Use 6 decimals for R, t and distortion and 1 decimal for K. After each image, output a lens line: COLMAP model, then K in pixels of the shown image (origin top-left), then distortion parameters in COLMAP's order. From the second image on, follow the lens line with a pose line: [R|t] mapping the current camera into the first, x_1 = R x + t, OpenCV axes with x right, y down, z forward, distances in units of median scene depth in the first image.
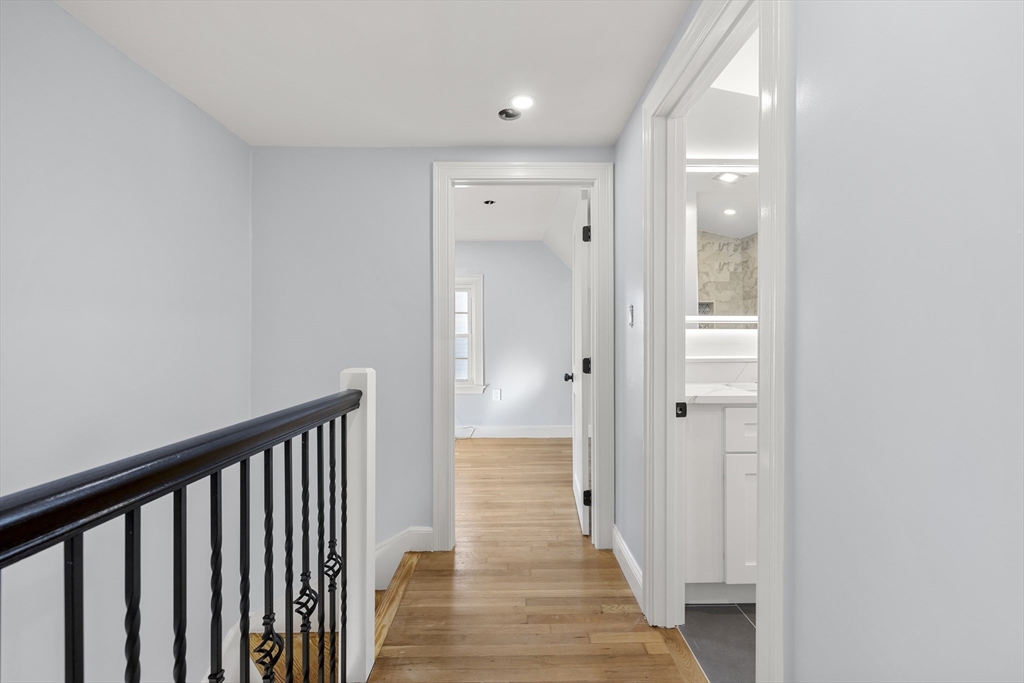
lens RADIAL K [[438.2, 0, 520.4], [0, 438.2, 339.5], [0, 0, 1]] dist [-0.001716, -0.000239]
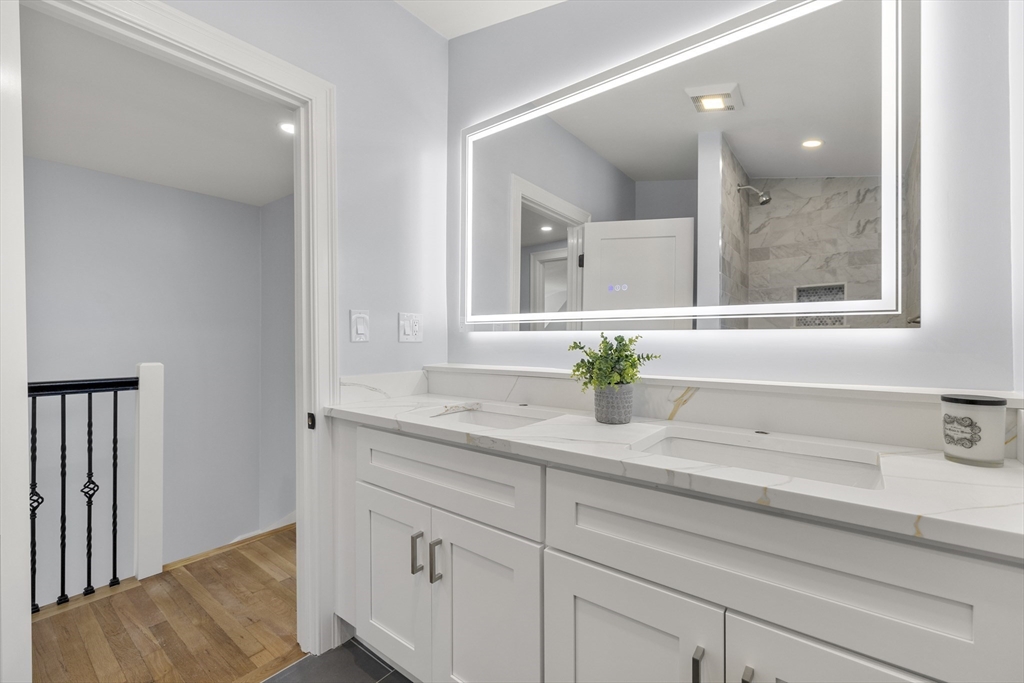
lens RADIAL K [[438.2, 0, 509.7], [0, 438.2, 338.3], [0, 0, 1]] dist [-0.001716, -0.000239]
pose [[0.781104, 0.004961, -0.624381, 0.533845], [-0.004413, 0.999987, 0.002425, -0.007601], [0.624385, 0.000862, 0.781116, 0.227941]]
